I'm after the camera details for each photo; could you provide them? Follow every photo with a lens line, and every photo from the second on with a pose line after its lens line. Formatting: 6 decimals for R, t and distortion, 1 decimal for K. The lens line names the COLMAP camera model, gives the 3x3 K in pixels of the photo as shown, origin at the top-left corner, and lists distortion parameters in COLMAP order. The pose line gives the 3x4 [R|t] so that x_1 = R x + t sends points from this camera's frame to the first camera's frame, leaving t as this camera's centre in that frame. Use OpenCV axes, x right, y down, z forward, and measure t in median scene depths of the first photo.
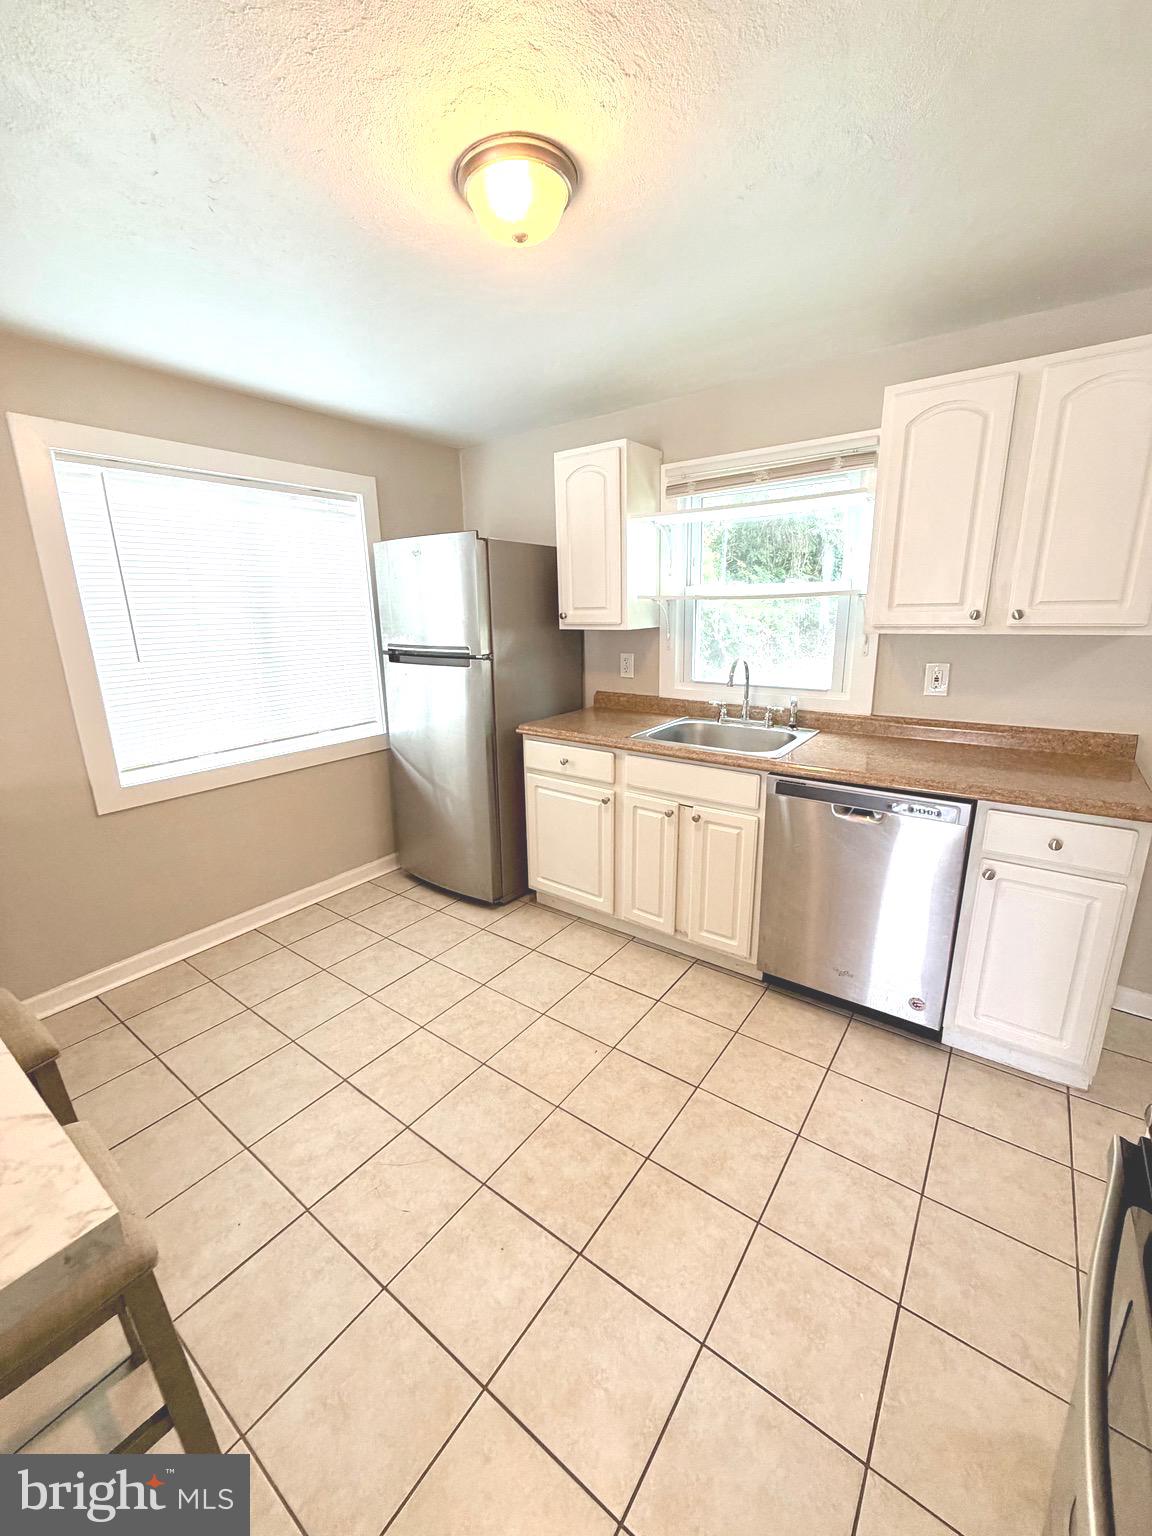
lens RADIAL K [[612.5, 0, 579.6], [0, 612.5, 761.4], [0, 0, 1]] dist [0.001216, -0.000751]
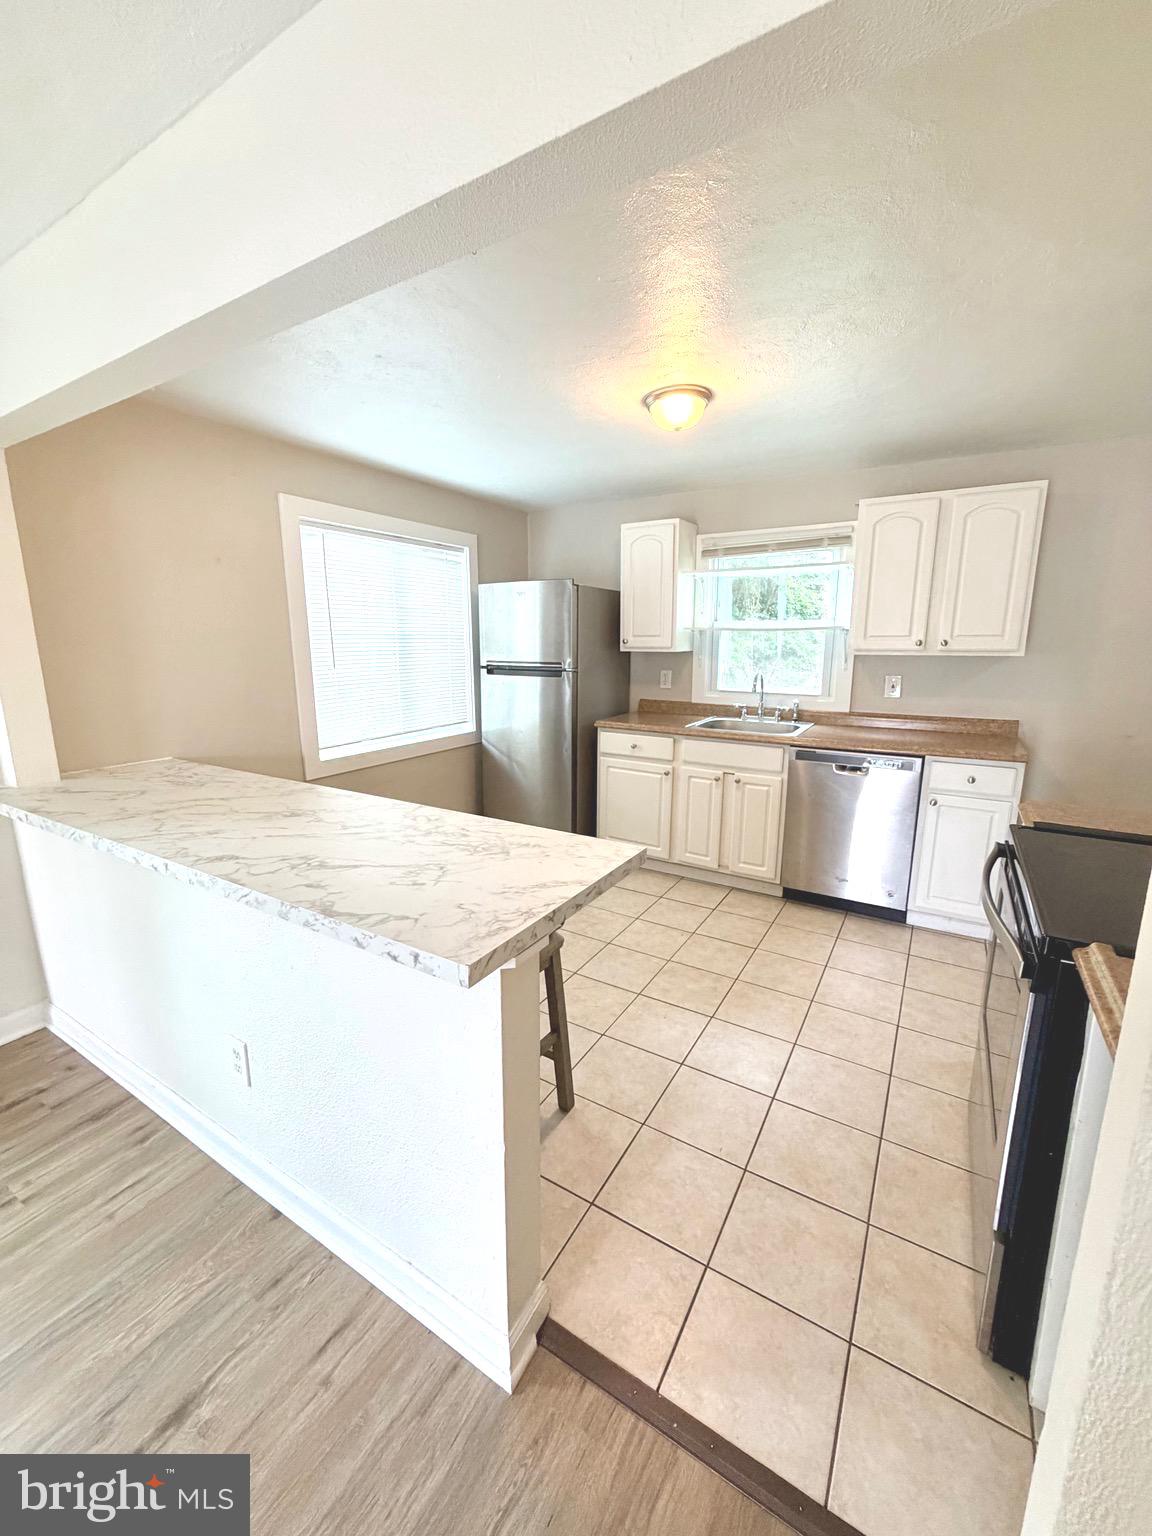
lens RADIAL K [[612.5, 0, 579.6], [0, 612.5, 761.4], [0, 0, 1]] dist [0.001216, -0.000751]
pose [[0.995772, -0.001396, 0.091852, -0.290686], [0.005983, 0.998747, -0.049688, 0.108803], [-0.091667, 0.050027, 0.994532, -0.373334]]
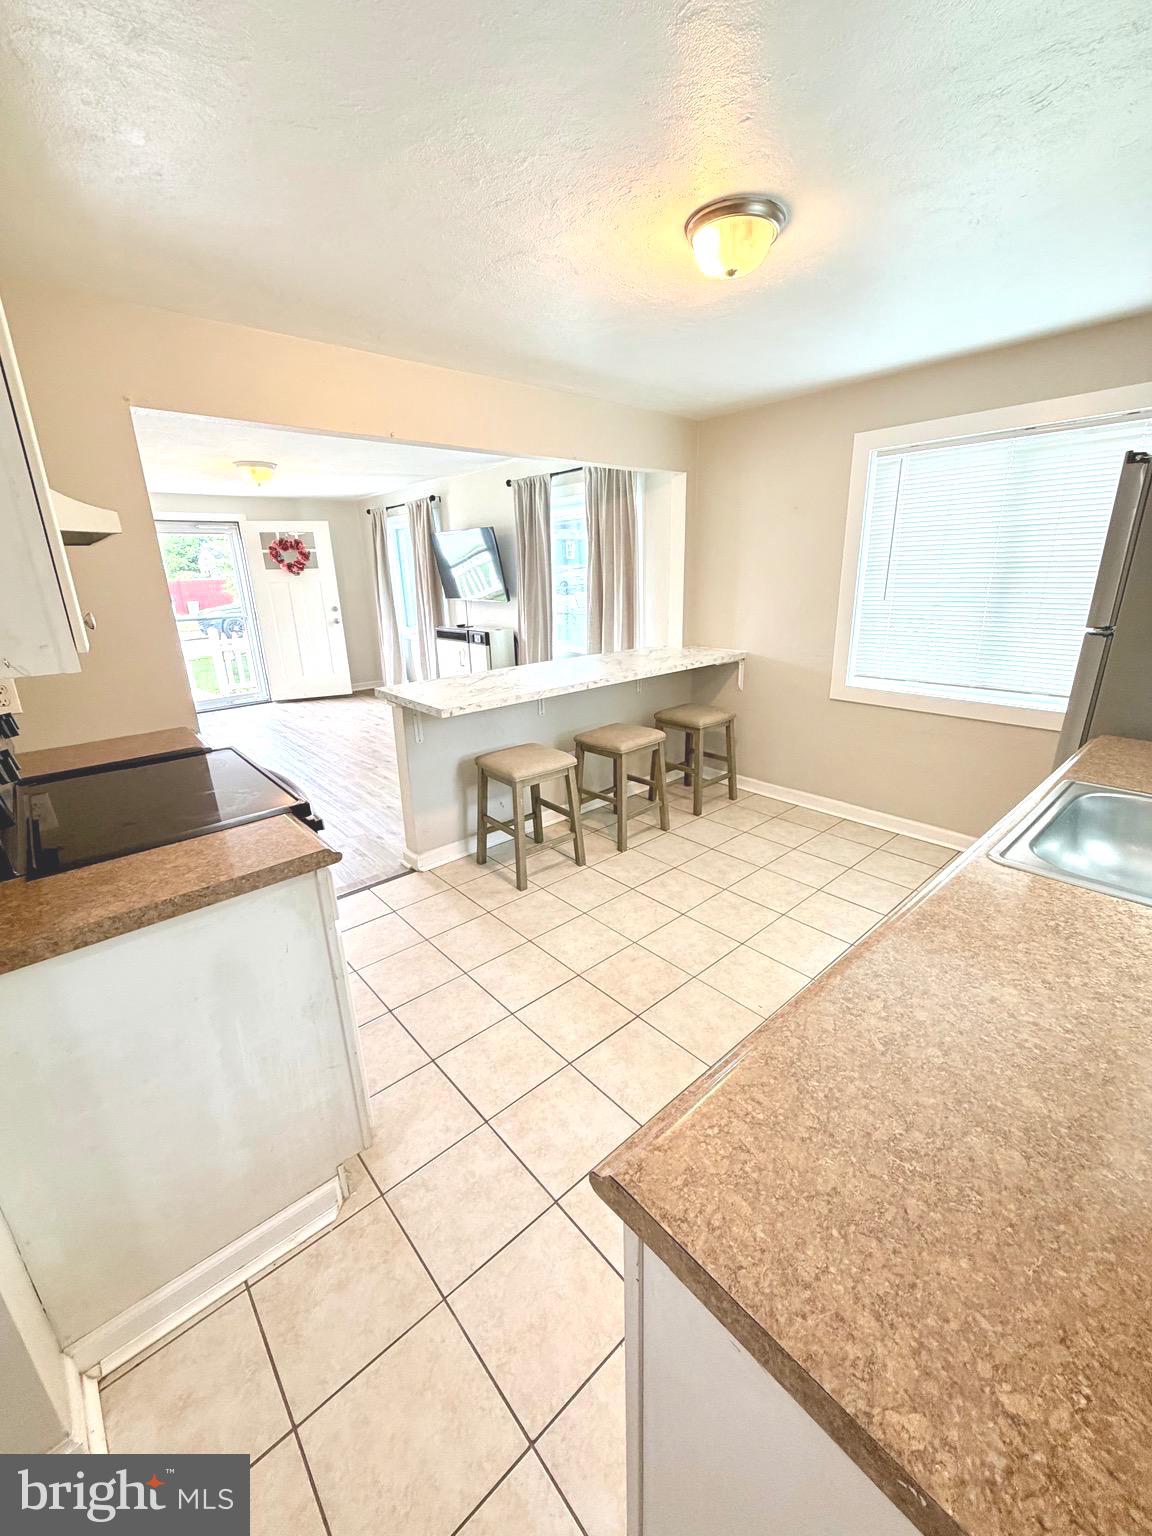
lens RADIAL K [[612.5, 0, 579.6], [0, 612.5, 761.4], [0, 0, 1]] dist [0.001216, -0.000751]
pose [[-0.213011, 0.316854, -0.924246, 0.760781], [-0.212187, 0.908377, 0.360317, -0.175457], [0.953731, 0.272865, -0.126262, 0.600737]]
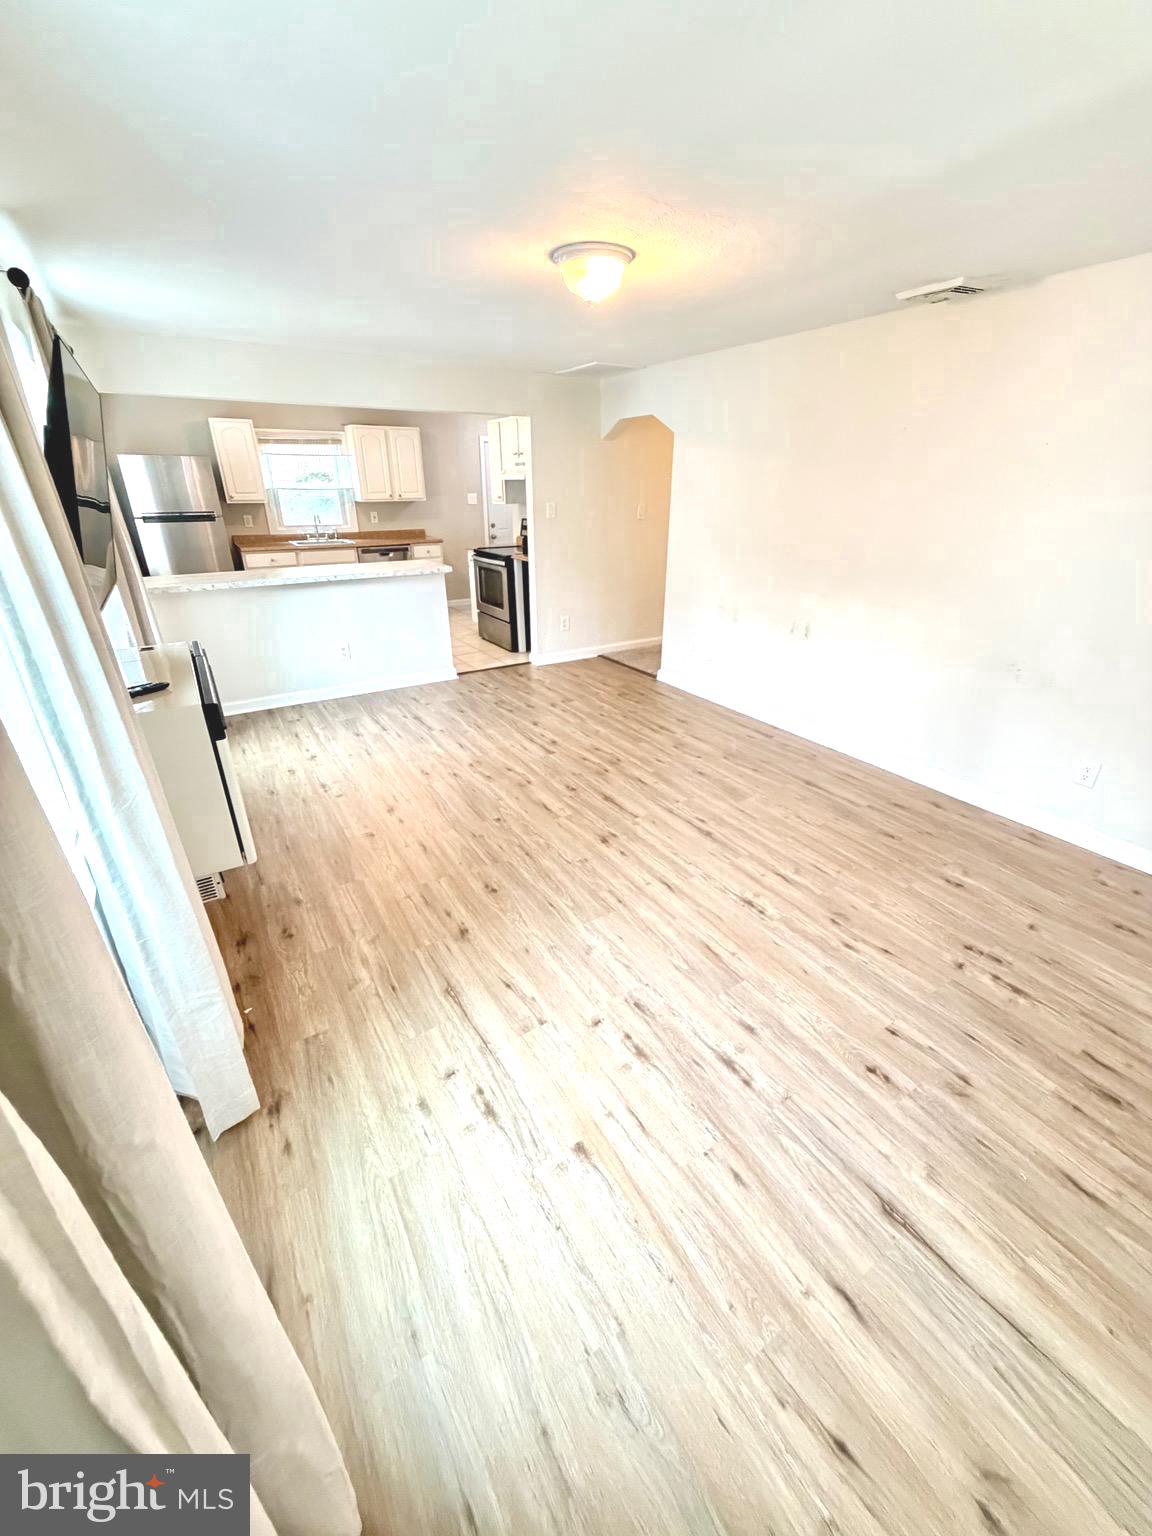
lens RADIAL K [[612.5, 0, 579.6], [0, 612.5, 761.4], [0, 0, 1]] dist [0.001216, -0.000751]
pose [[0.364615, -0.368902, 0.854966, -2.084033], [0.221956, 0.926141, 0.304955, 0.286913], [-0.904318, 0.078574, 0.419565, -1.127492]]
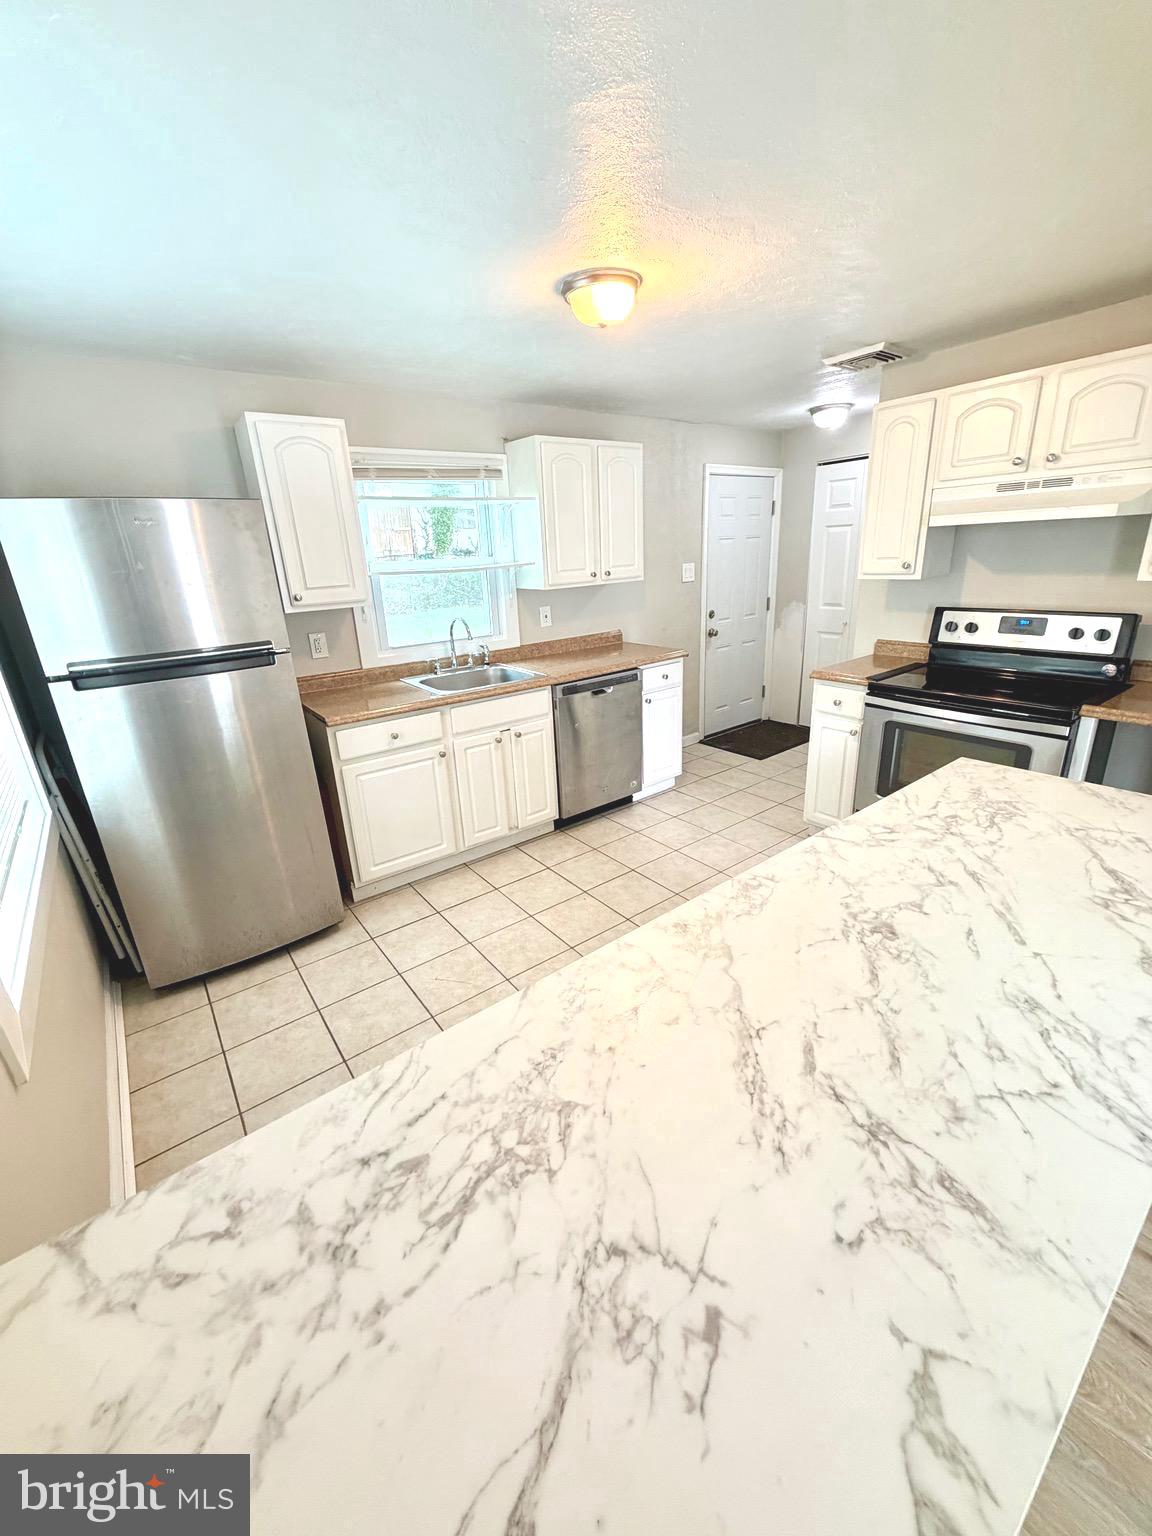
lens RADIAL K [[610.7, 0, 579.0], [0, 610.7, 762.2], [0, 0, 1]] dist [0.000136, -0.000074]
pose [[0.282601, -0.313122, 0.906693, -0.945456], [0.276920, 0.931609, 0.235415, -0.122417], [-0.918396, 0.184553, 0.349983, 0.386714]]
